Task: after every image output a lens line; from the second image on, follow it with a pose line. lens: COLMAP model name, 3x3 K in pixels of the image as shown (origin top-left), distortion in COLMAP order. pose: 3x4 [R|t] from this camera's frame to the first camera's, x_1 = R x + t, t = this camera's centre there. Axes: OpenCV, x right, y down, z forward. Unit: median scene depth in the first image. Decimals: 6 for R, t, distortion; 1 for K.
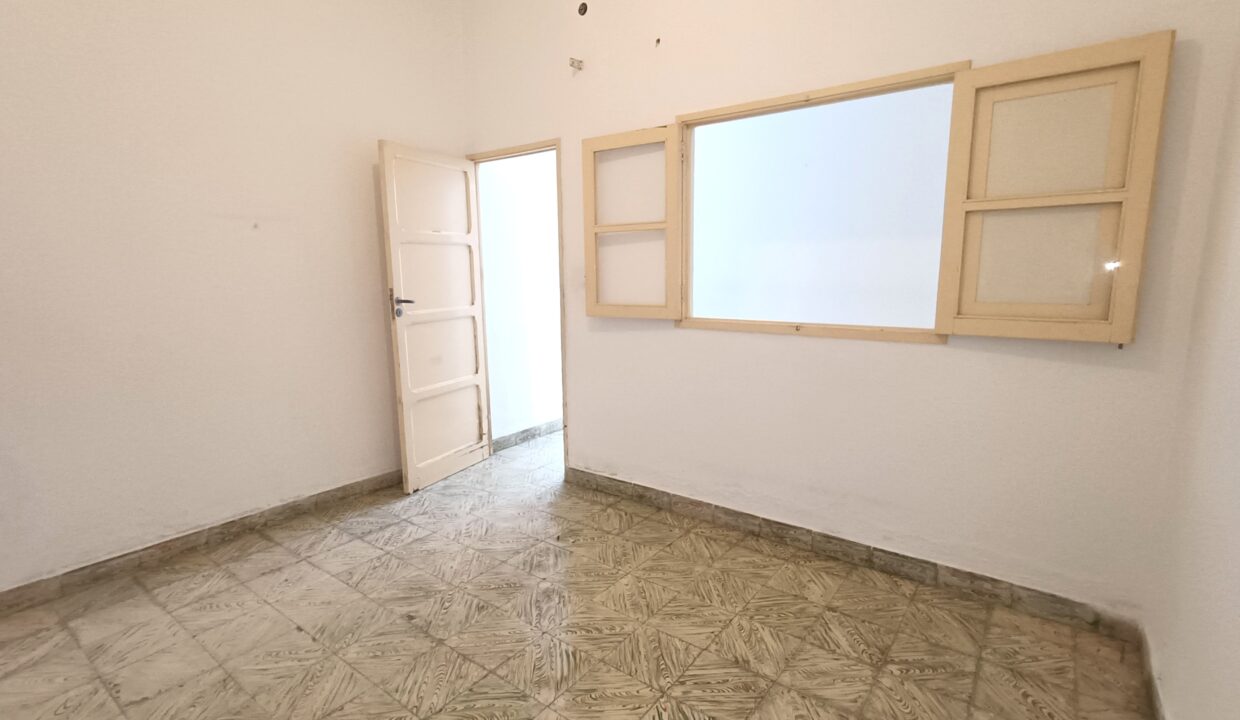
lens RADIAL K [[568.8, 0, 626.2], [0, 568.8, 357.6], [0, 0, 1]] dist [0.001514, 0.000074]
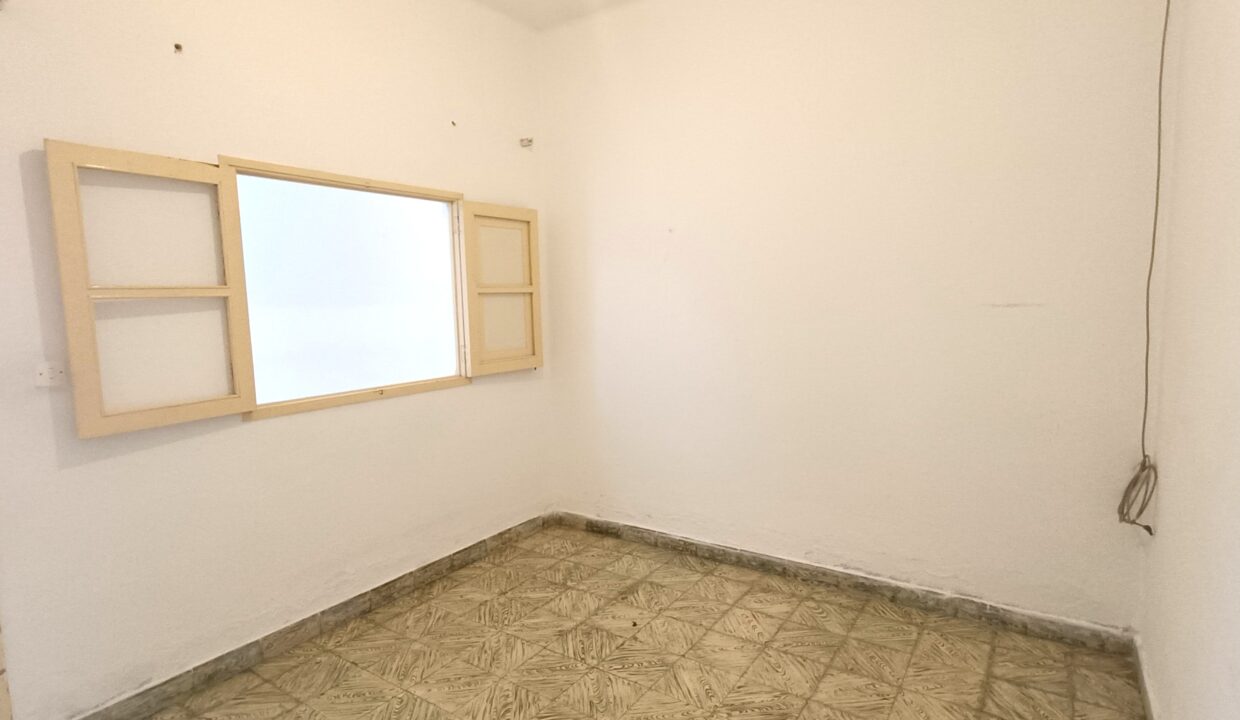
lens RADIAL K [[568.8, 0, 626.2], [0, 568.8, 357.6], [0, 0, 1]] dist [0.001514, 0.000074]
pose [[0.009446, -0.088866, 0.995999, -0.789873], [0.181967, 0.979565, 0.085674, -0.129994], [-0.983259, 0.180430, 0.025424, 0.531595]]
